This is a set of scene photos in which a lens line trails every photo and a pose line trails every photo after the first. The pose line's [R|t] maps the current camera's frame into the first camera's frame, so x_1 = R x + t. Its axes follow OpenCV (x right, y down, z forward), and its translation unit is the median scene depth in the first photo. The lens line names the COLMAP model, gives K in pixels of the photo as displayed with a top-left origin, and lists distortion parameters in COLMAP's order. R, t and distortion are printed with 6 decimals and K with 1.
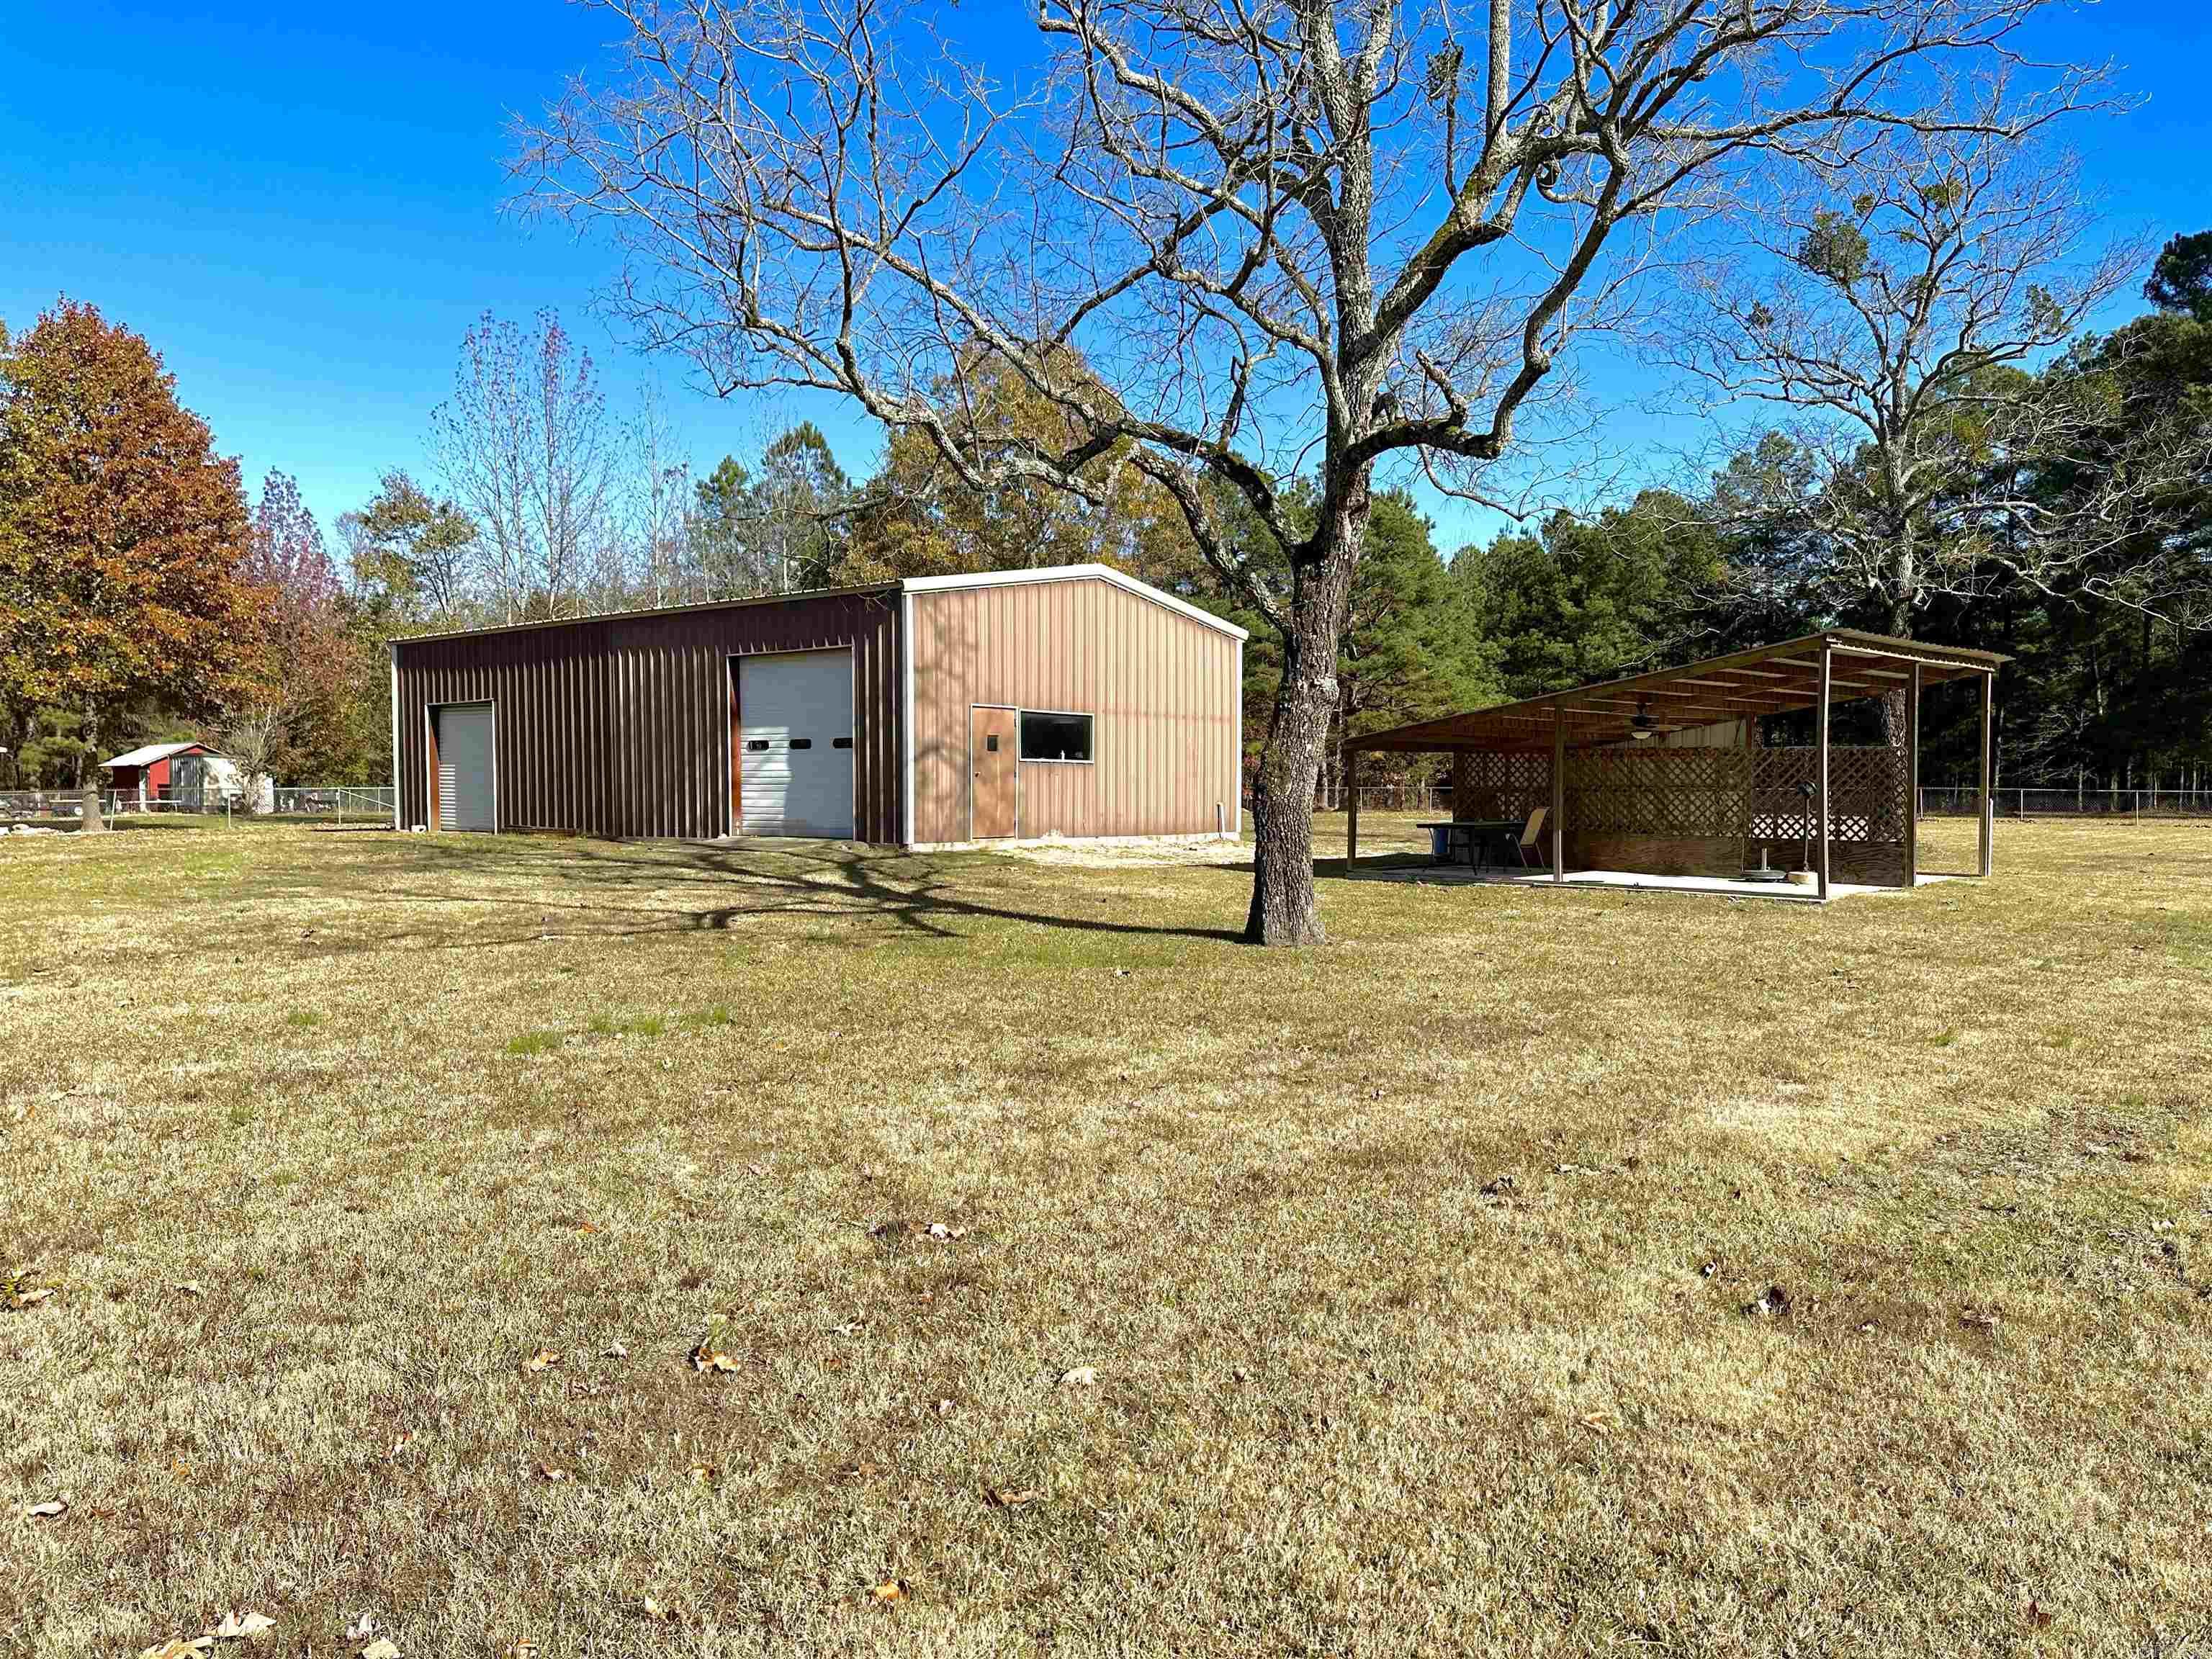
lens RADIAL K [[1534.6, 0, 1122.4], [0, 1534.6, 835.3], [0, 0, 1]] dist [0.070313, -0.070293]
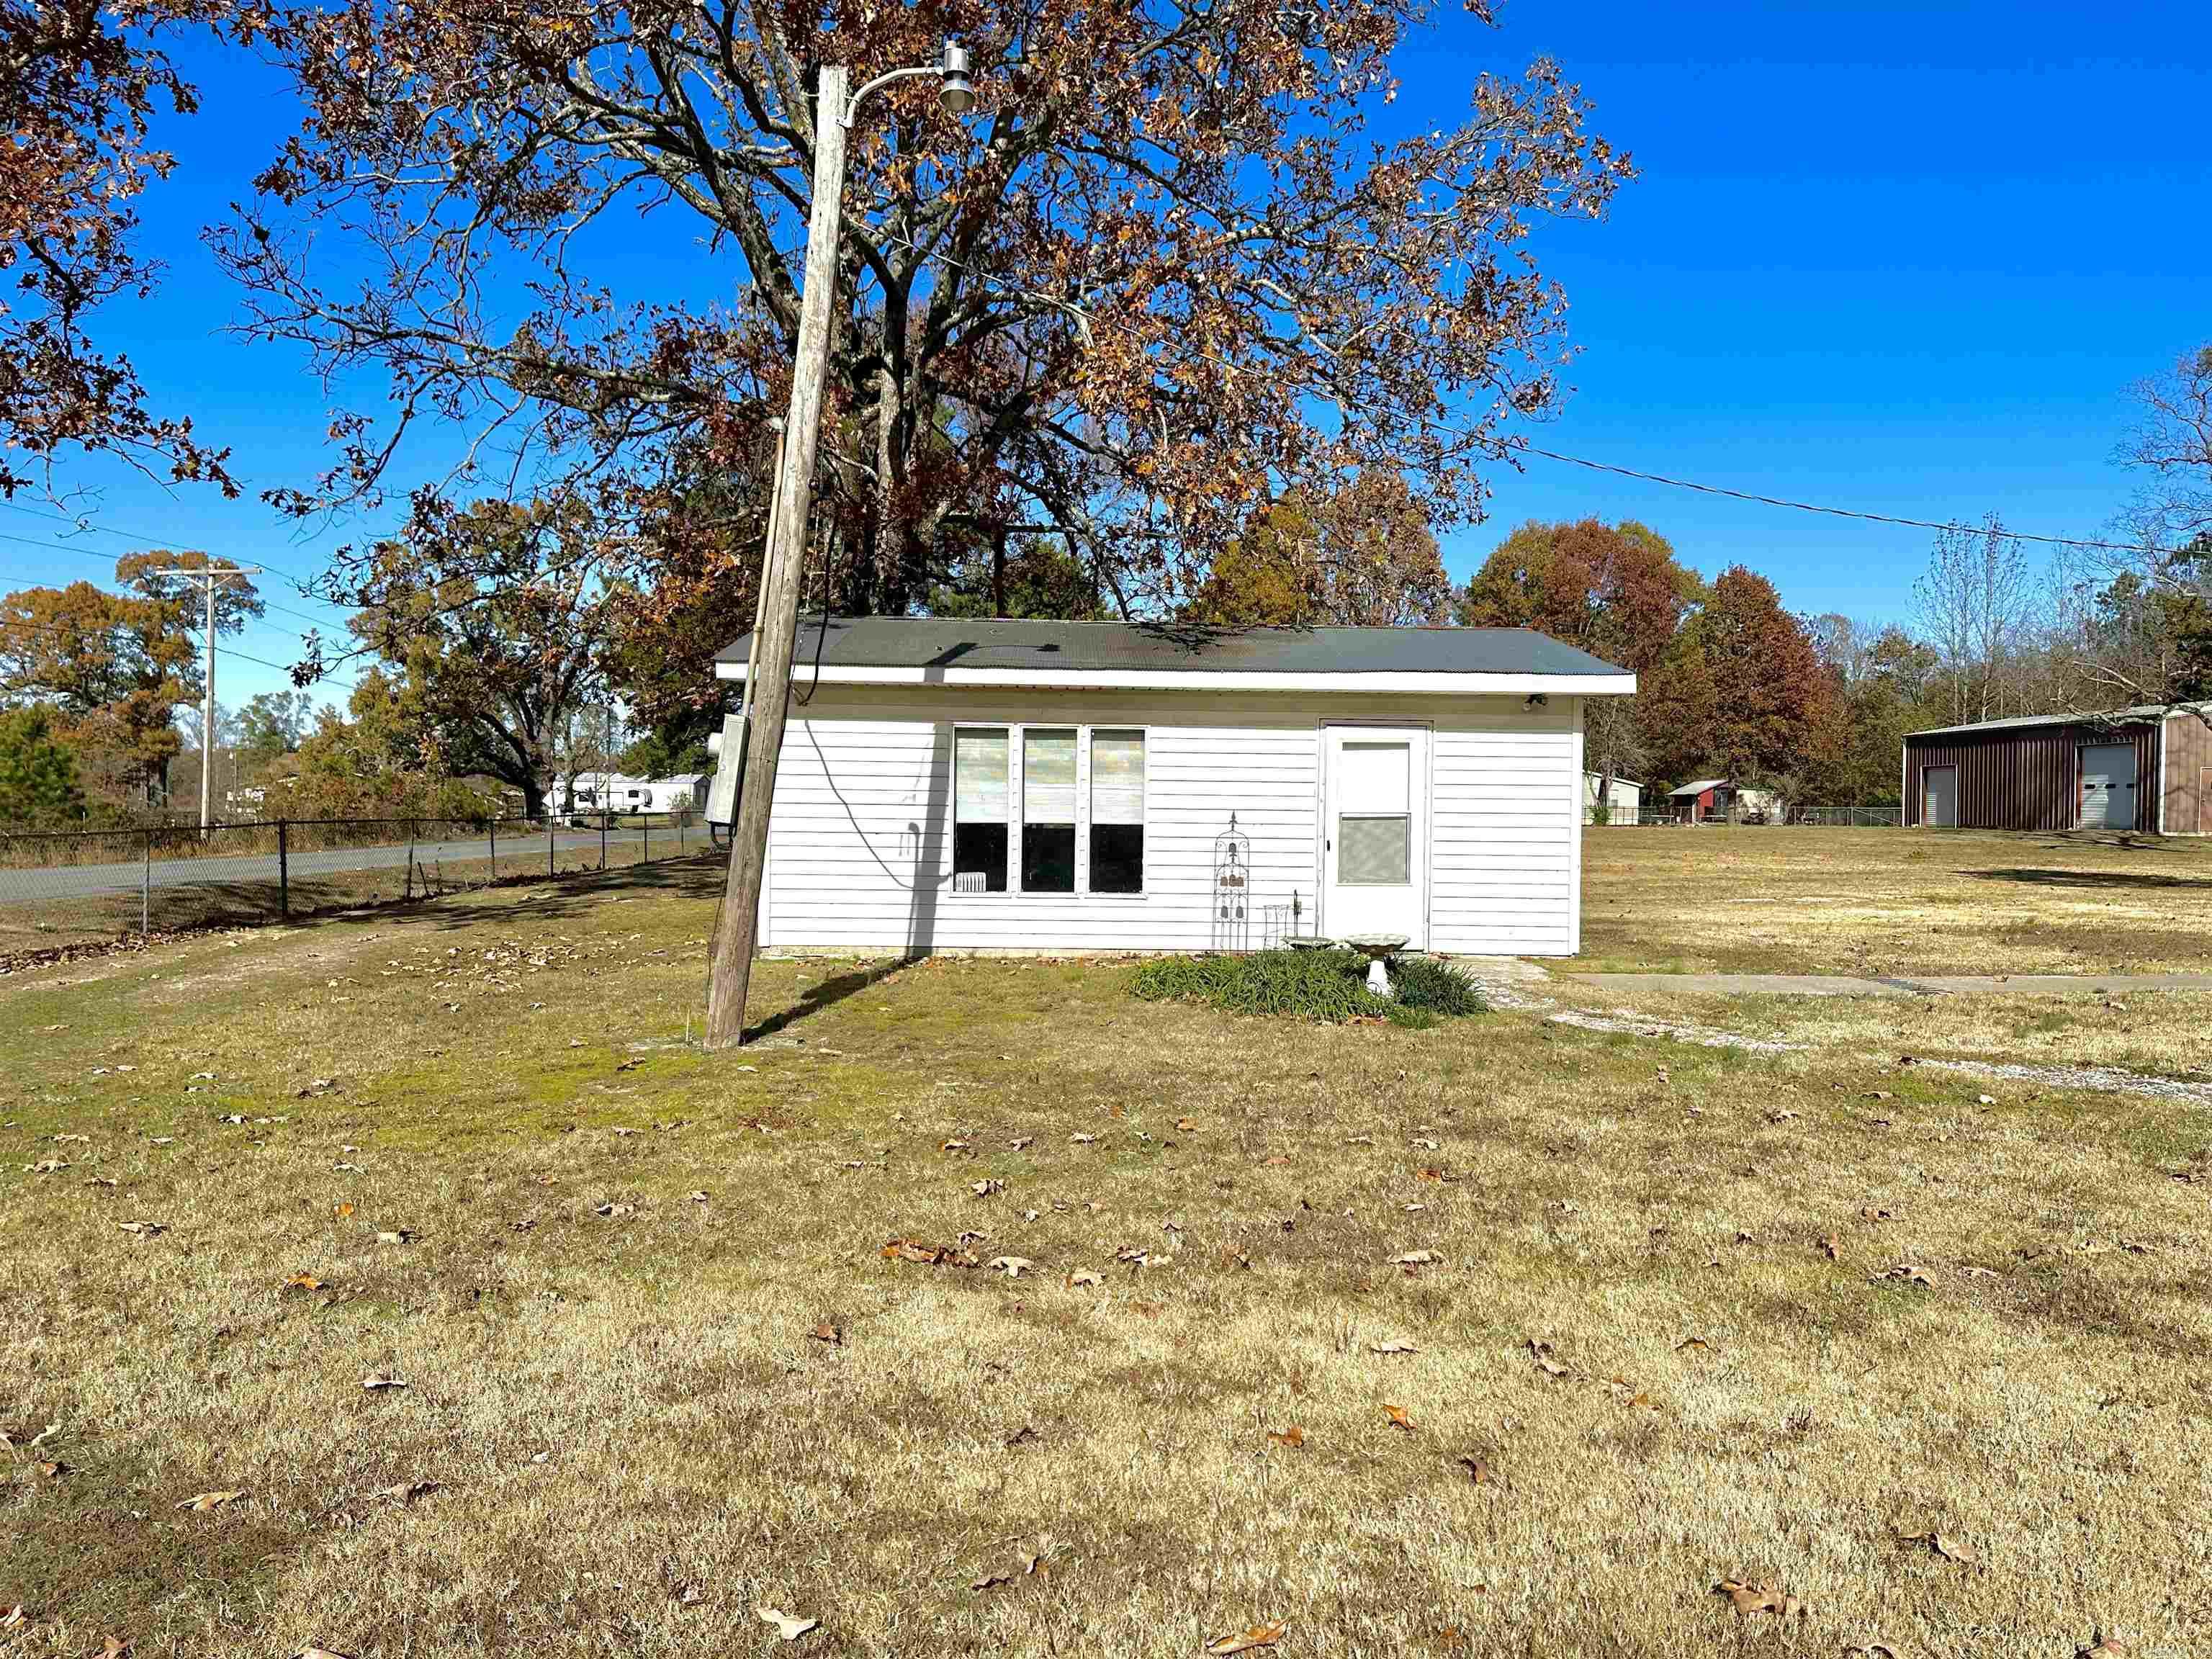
lens RADIAL K [[1534.6, 0, 1125.1], [0, 1534.6, 836.8], [0, 0, 1]] dist [0.070313, -0.070293]
pose [[0.661792, 0.024873, -0.749275, 0.409716], [-0.037589, 0.999293, -0.000027, 0.050438], [0.748745, 0.028182, 0.662259, -1.173690]]
